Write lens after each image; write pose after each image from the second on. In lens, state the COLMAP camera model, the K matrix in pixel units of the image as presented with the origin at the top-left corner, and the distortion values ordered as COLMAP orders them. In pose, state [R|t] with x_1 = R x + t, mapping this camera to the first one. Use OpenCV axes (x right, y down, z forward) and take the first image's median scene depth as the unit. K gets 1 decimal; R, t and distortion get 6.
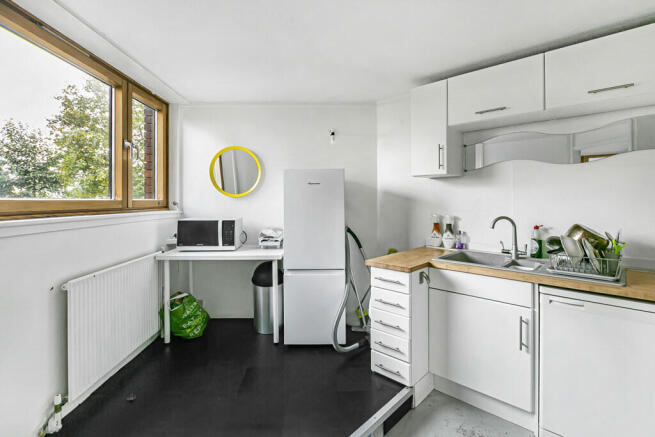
lens RADIAL K [[317.2, 0, 327.4], [0, 317.2, 202.0], [0, 0, 1]] dist [0.001166, 0.000134]
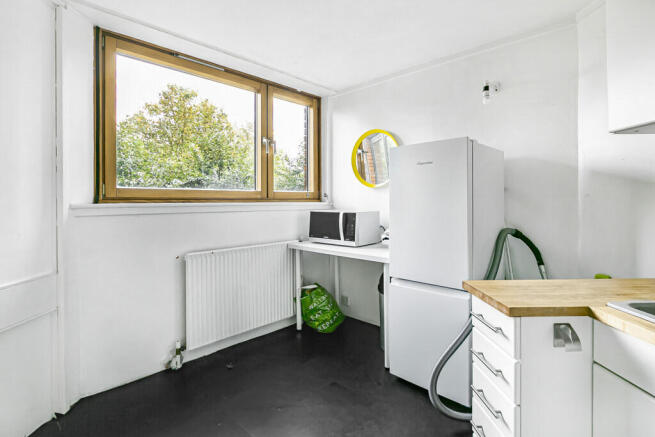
lens RADIAL K [[333.9, 0, 328.2], [0, 333.9, 202.6], [0, 0, 1]] dist [-0.000871, -0.000115]
pose [[0.702219, 0.004985, -0.711944, 0.321549], [-0.002478, 0.999987, 0.004558, 0.025721], [0.711957, -0.001436, 0.702222, 0.298507]]
